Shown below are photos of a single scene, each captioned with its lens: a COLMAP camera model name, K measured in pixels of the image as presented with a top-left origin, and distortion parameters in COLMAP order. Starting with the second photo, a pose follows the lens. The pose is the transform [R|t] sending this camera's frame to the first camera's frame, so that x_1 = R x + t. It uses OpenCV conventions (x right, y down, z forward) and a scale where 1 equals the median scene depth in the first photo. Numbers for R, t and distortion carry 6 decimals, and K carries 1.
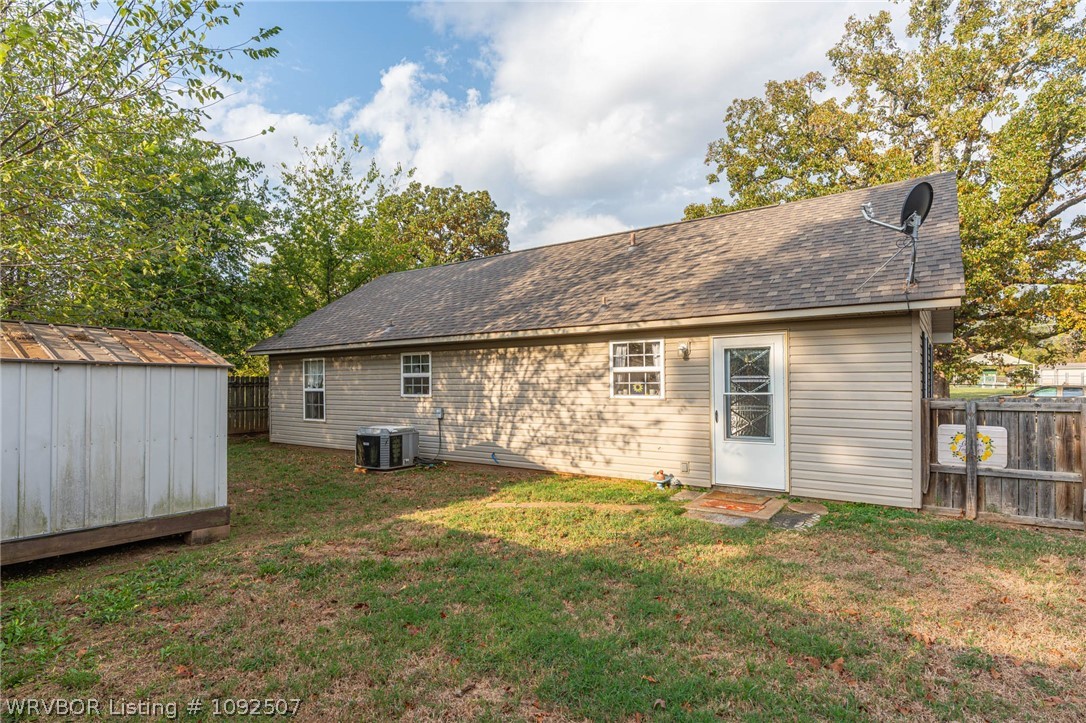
lens RADIAL K [[565.5, 0, 539.9], [0, 565.5, 363.8], [0, 0, 1]] dist [-0.004073, -0.000395]
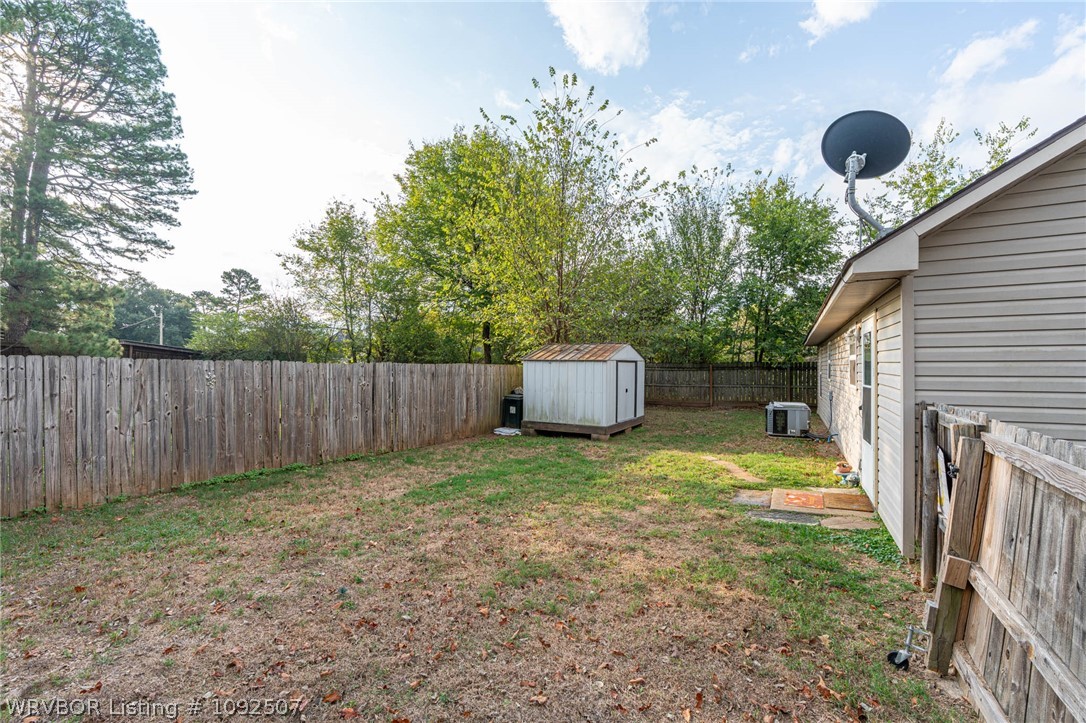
lens RADIAL K [[494.4, 0, 541.8], [0, 494.4, 366.8], [0, 0, 1]] dist [-0.011766, 0.000048]
pose [[0.156842, 0.007324, -0.987597, 0.794308], [0.031242, 0.999435, 0.012374, -0.001402], [0.987129, -0.032795, 0.156525, 0.307650]]
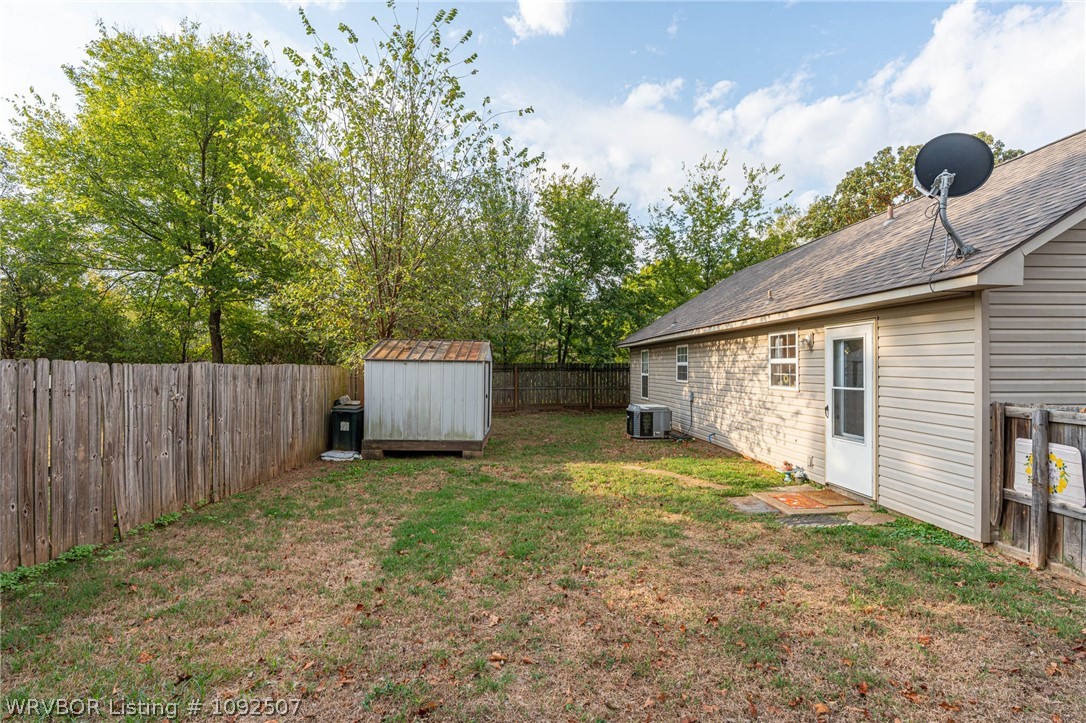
lens RADIAL K [[554.0, 0, 543.0], [0, 554.0, 368.0], [0, 0, 1]] dist [-0.007735, 0.001041]
pose [[0.638544, 0.009505, -0.769527, 0.574558], [0.019344, 0.999410, 0.028396, -0.012384], [0.769342, -0.033018, 0.637983, 0.034316]]
